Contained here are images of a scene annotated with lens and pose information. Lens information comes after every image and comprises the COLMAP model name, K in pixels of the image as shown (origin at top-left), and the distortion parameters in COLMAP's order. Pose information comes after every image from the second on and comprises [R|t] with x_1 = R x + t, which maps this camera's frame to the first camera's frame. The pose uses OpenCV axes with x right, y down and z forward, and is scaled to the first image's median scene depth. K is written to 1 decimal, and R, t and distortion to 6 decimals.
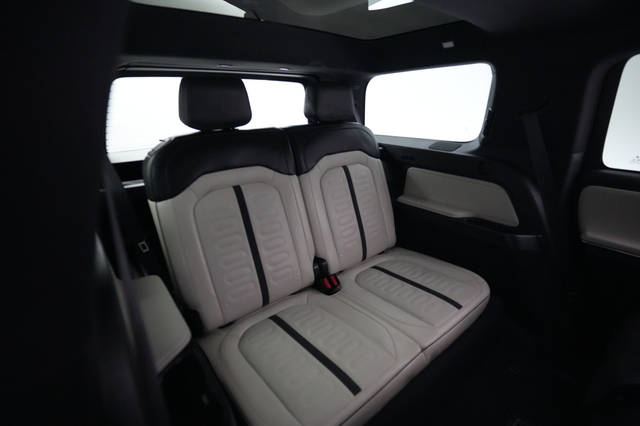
lens RADIAL K [[321.9, 0, 314.5], [0, 321.9, 215.0], [0, 0, 1]] dist [0.001185, 0.000319]
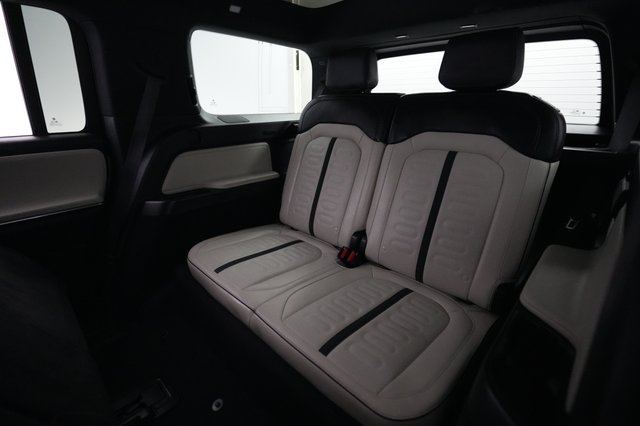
lens RADIAL K [[321.9, 0, 314.5], [0, 321.9, 215.0], [0, 0, 1]] dist [0.001185, 0.000319]
pose [[0.067299, 0.361595, -0.929903, 0.944169], [-0.334906, 0.886128, 0.320335, -0.183036], [0.939845, 0.289872, 0.180736, 0.735641]]
